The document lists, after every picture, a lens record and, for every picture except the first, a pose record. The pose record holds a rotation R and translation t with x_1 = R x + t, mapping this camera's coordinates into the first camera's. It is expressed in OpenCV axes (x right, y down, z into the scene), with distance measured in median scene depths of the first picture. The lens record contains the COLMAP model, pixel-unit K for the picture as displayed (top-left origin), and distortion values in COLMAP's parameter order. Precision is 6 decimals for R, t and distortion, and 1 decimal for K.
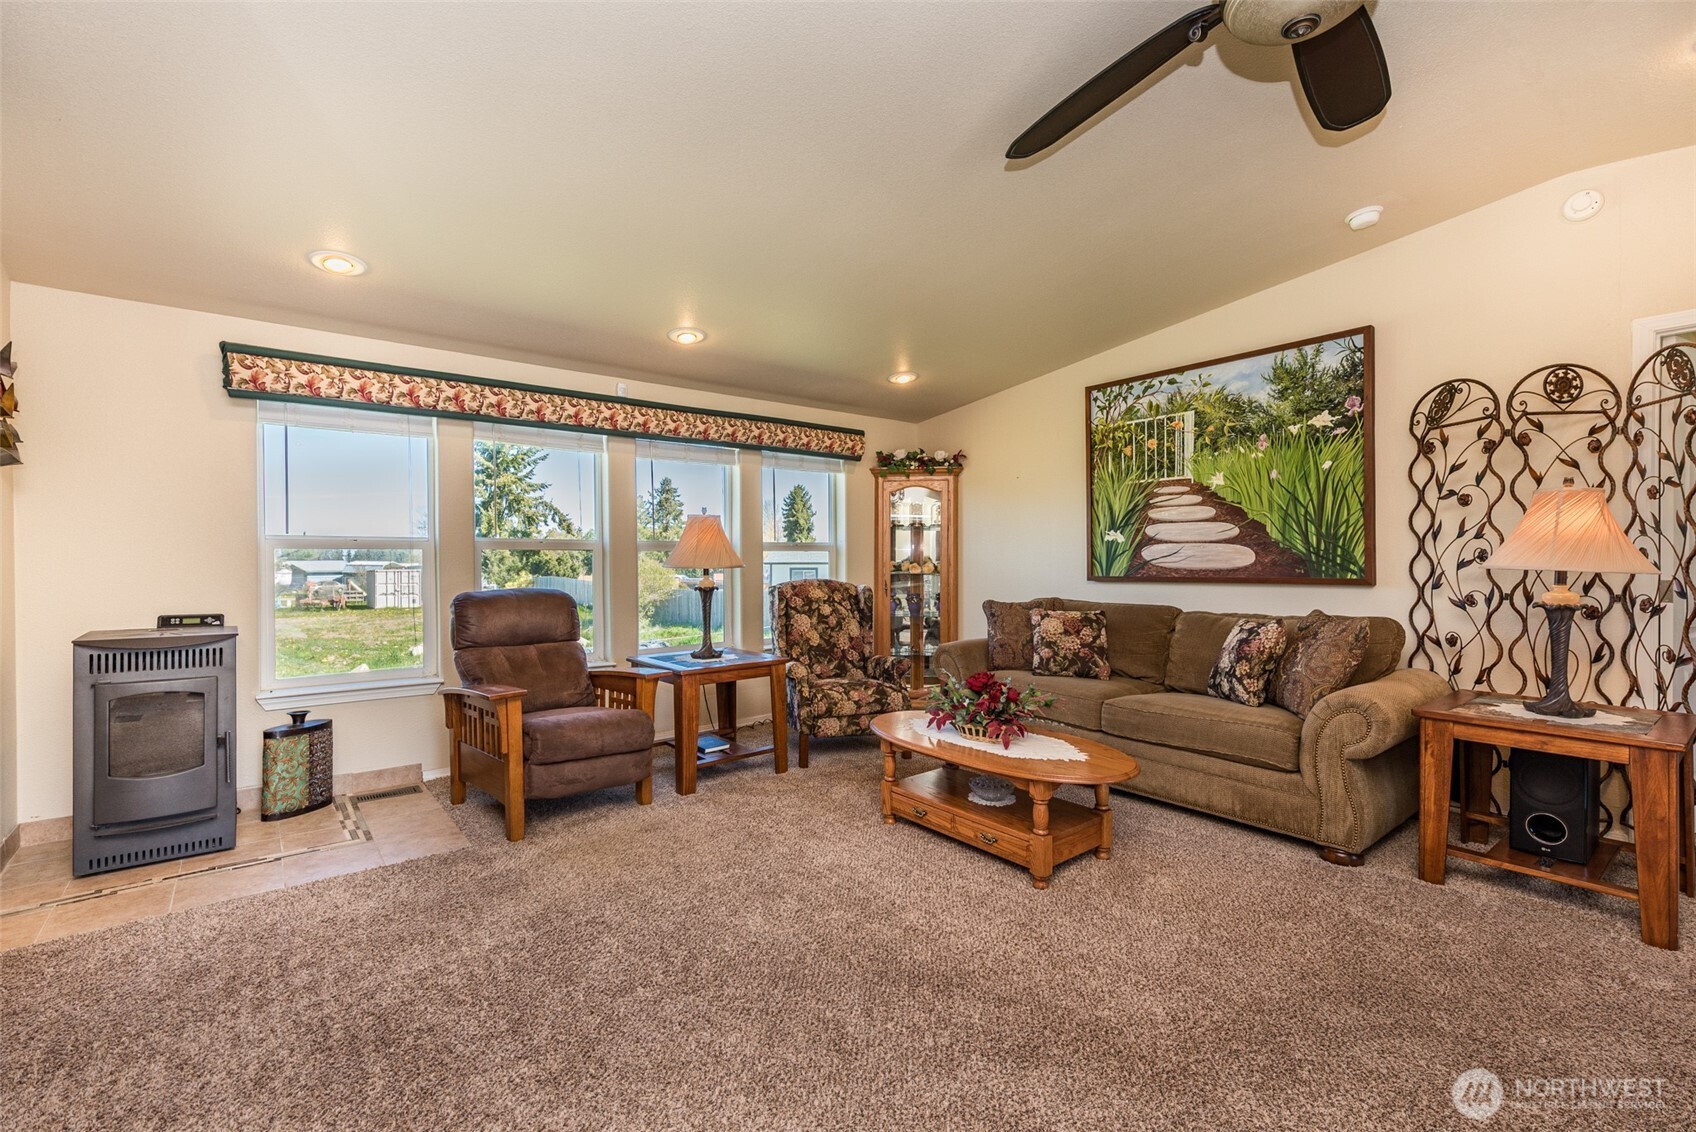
lens RADIAL K [[727.3, 0, 841.9], [0, 727.3, 575.2], [0, 0, 1]] dist [0.007198, -0.000910]
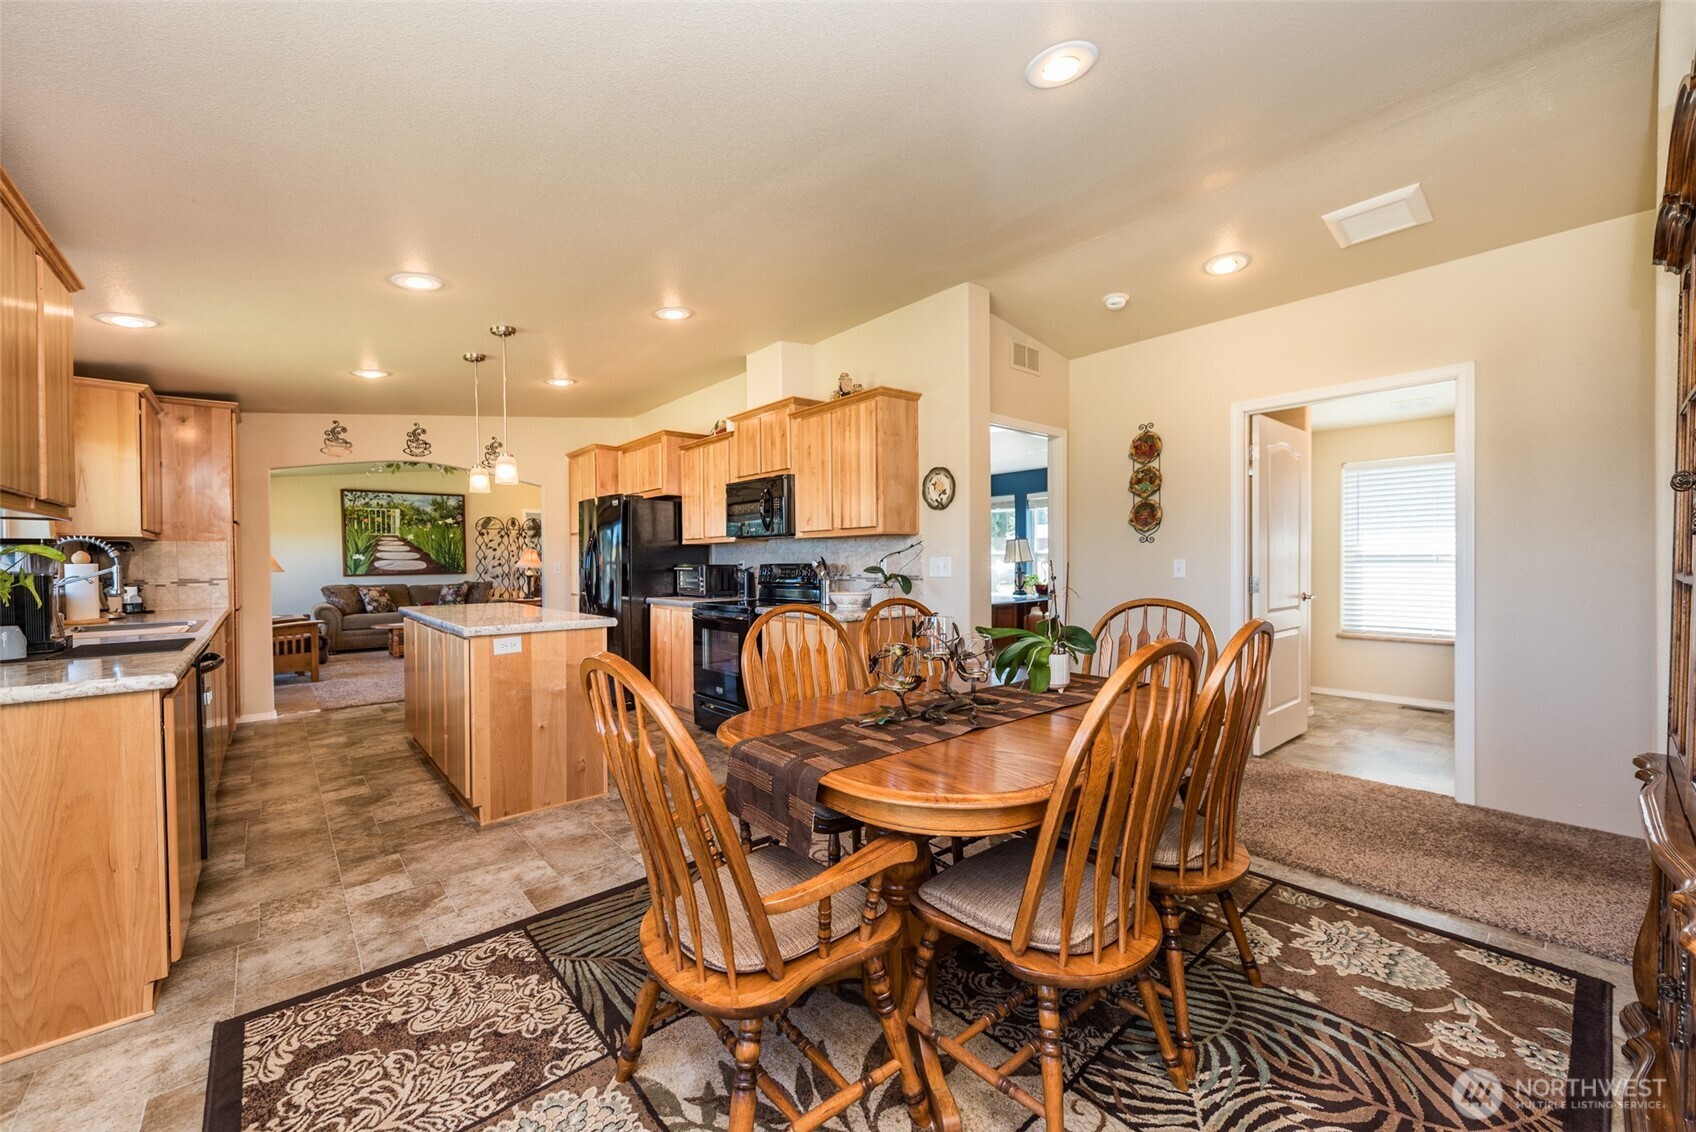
lens RADIAL K [[658.2, 0, 845.0], [0, 658.2, 568.0], [0, 0, 1]] dist [0.005717, -0.001448]
pose [[-0.040379, -0.008892, 0.999145, -1.969499], [0.031510, 0.999452, 0.010168, 0.010181], [-0.998687, 0.031894, -0.040077, -0.497627]]
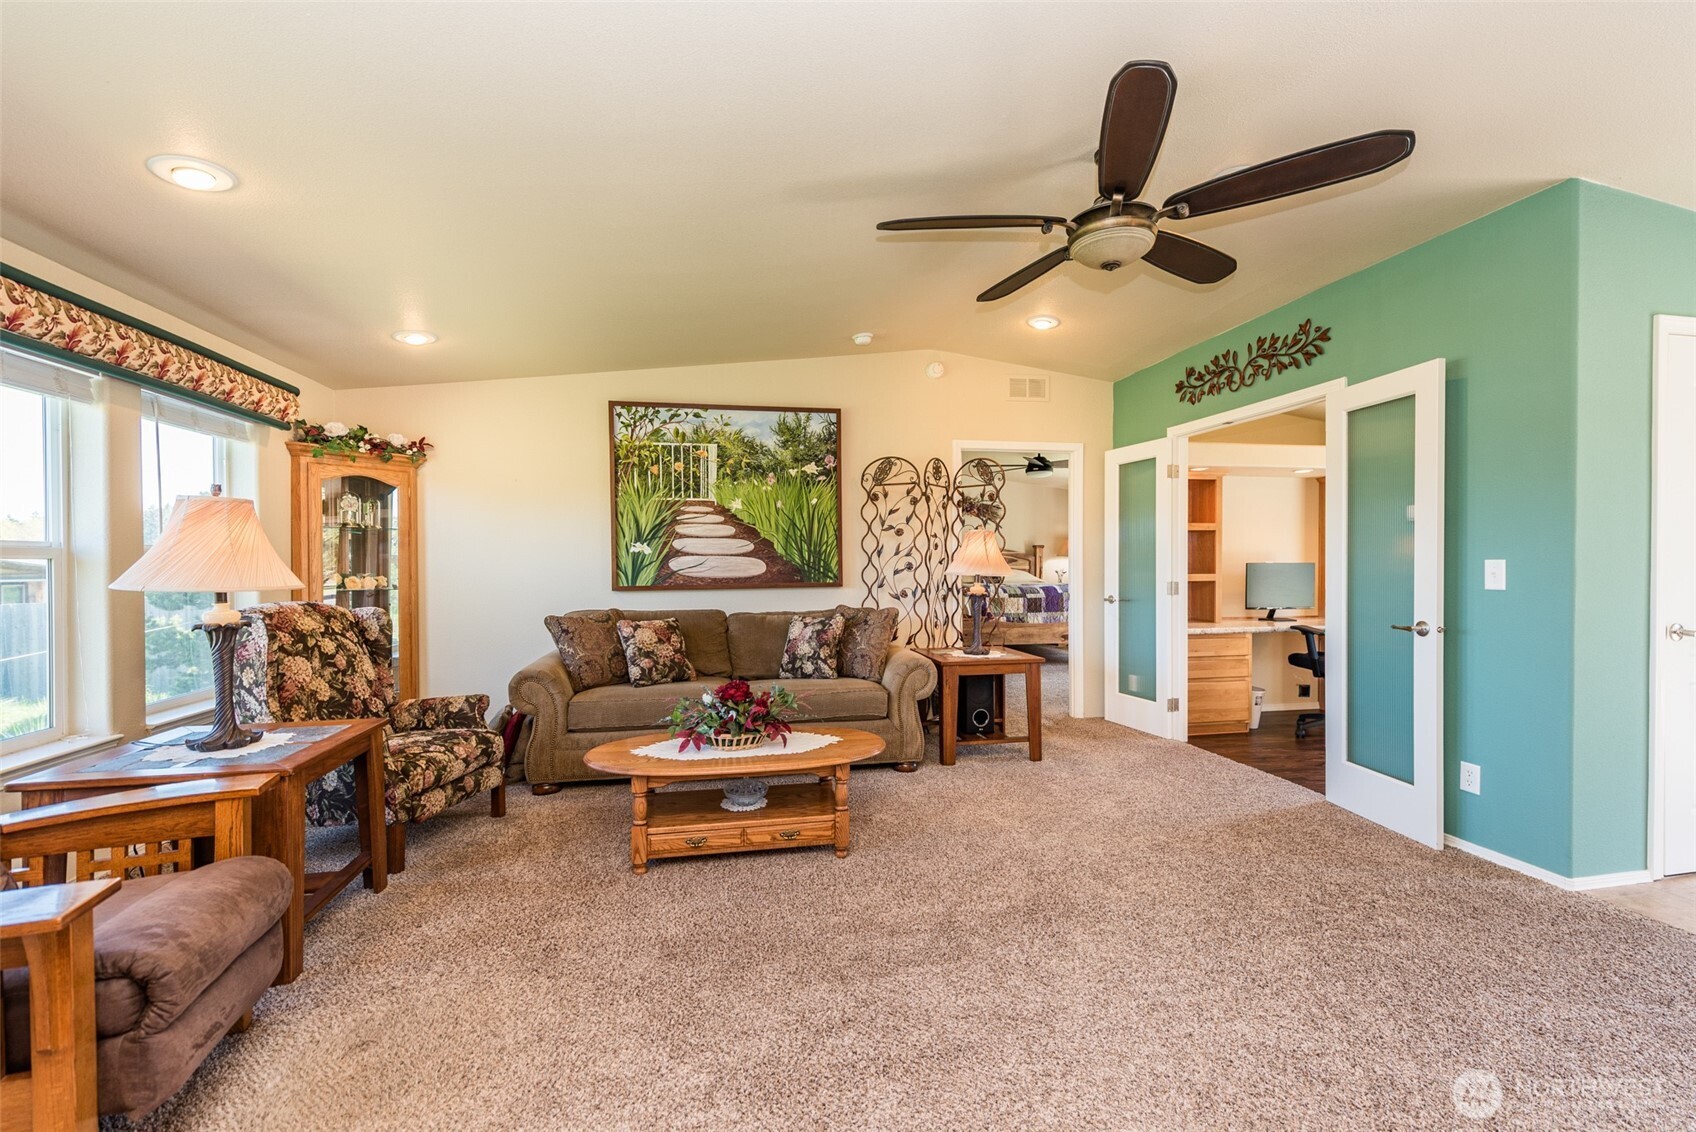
lens RADIAL K [[702.3, 0, 847.1], [0, 702.3, 569.0], [0, 0, 1]] dist [0.015641, -0.000503]
pose [[0.463533, -0.005684, 0.886061, -0.439039], [0.023000, 0.999720, -0.005619, -0.011393], [-0.885781, 0.022984, 0.463534, 0.290254]]
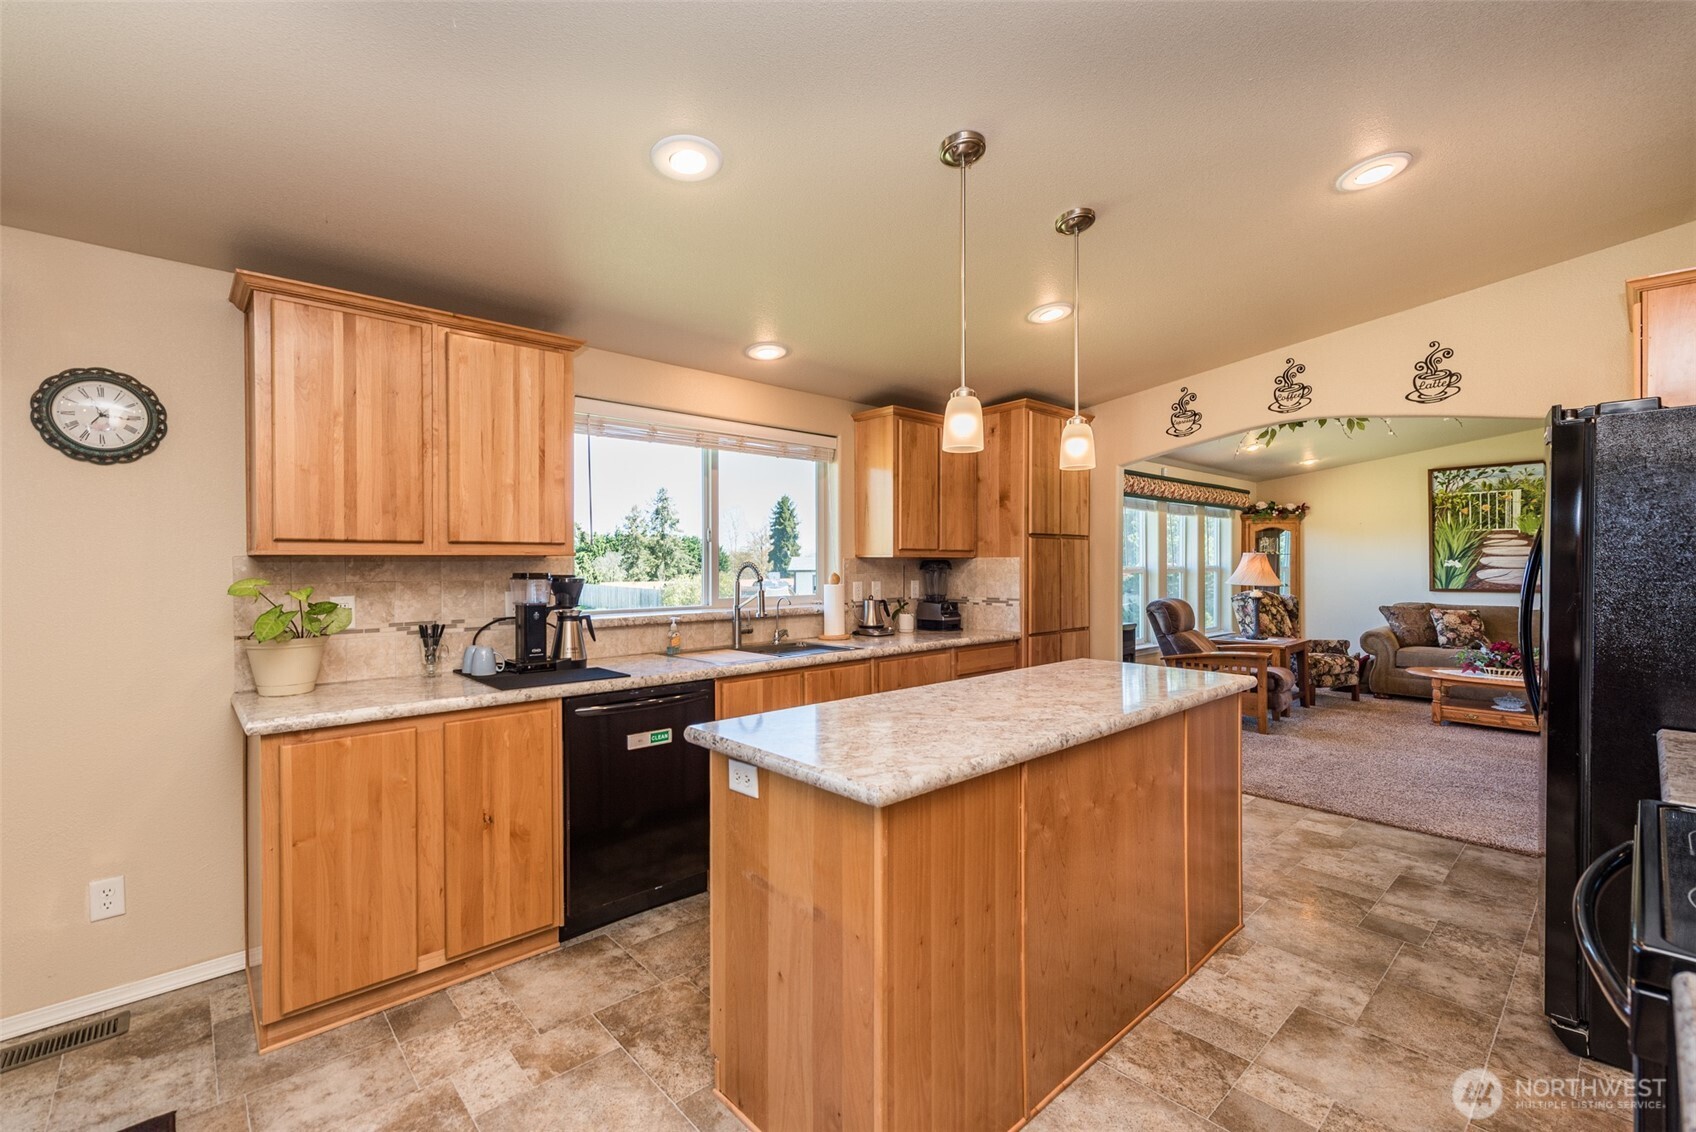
lens RADIAL K [[727.3, 0, 847.1], [0, 727.3, 568.3], [0, 0, 1]] dist [0.007198, -0.000910]
pose [[0.997738, -0.001346, 0.067206, -1.180549], [0.002602, 0.999823, -0.018612, -0.018874], [-0.067170, 0.018745, 0.997565, -0.567095]]
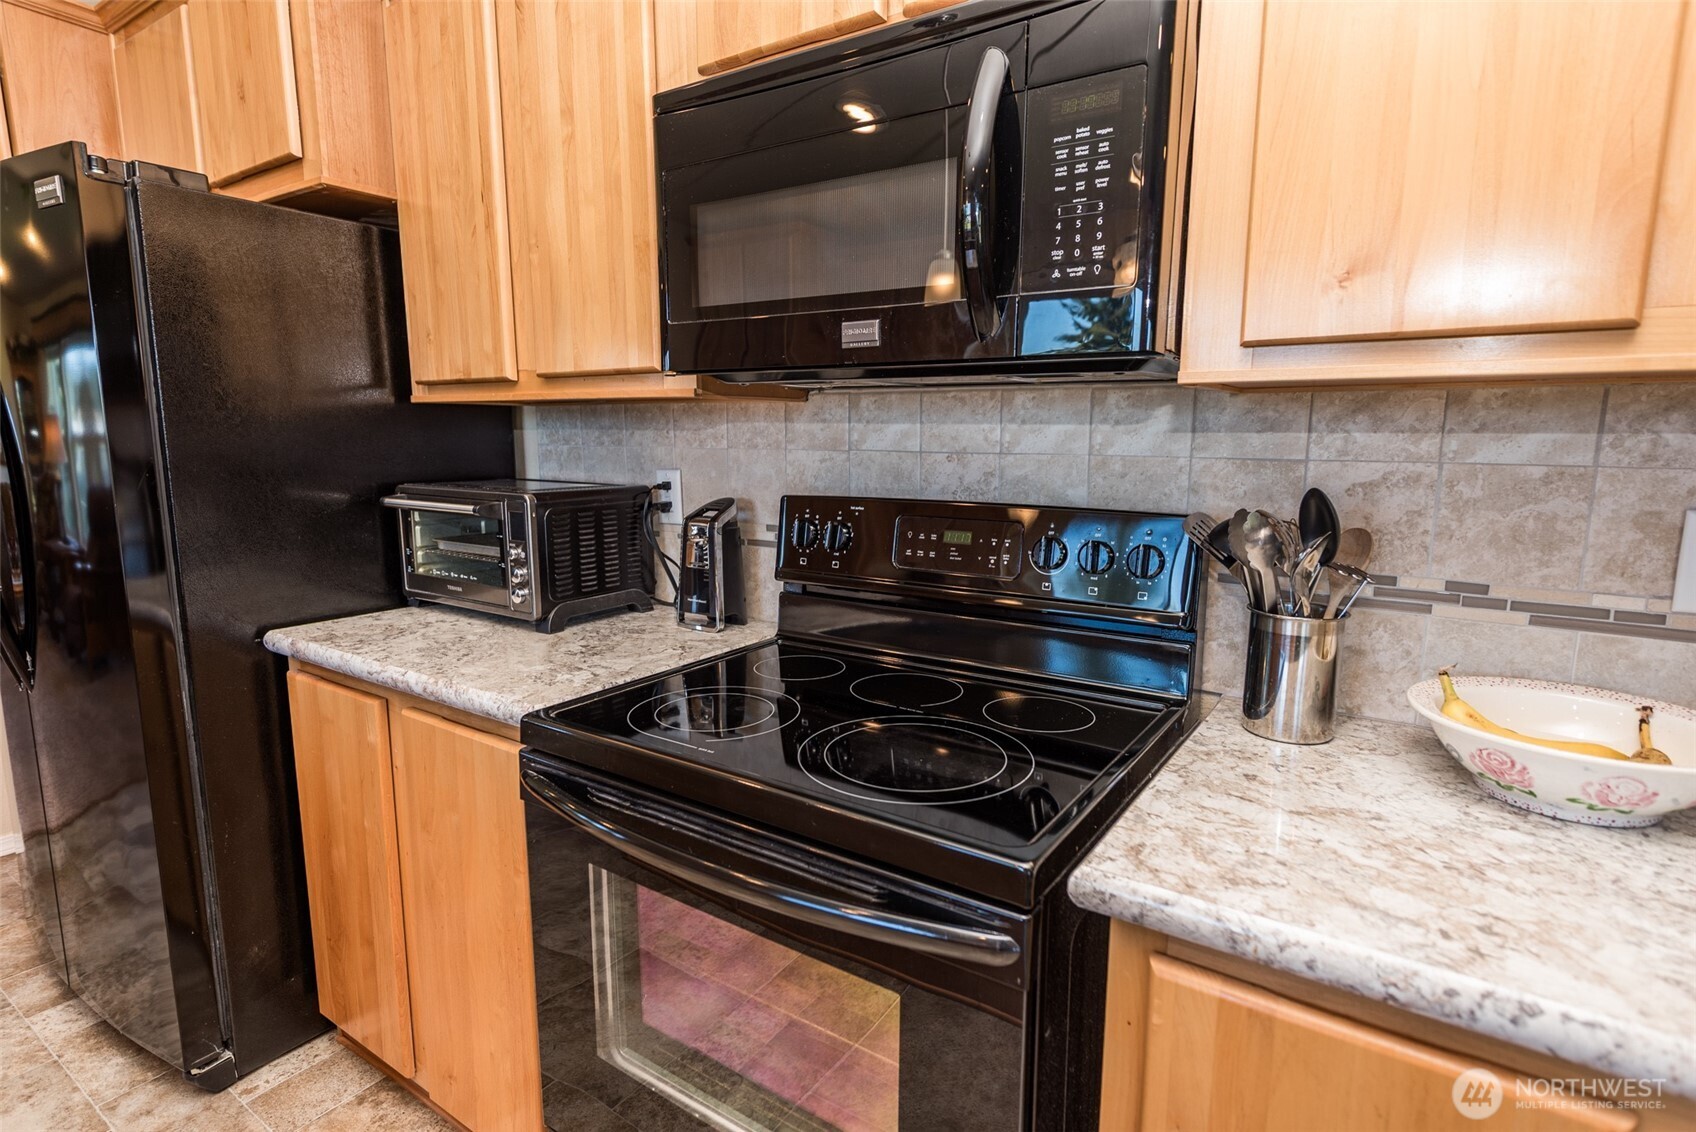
lens RADIAL K [[861.4, 0, 841.5], [0, 861.4, 571.5], [0, 0, 1]] dist [0.003914, -0.001422]
pose [[-0.285516, -0.156272, 0.945547, -1.115446], [0.017910, 0.985574, 0.168296, -0.019731], [-0.958206, 0.064986, -0.278599, -0.305310]]
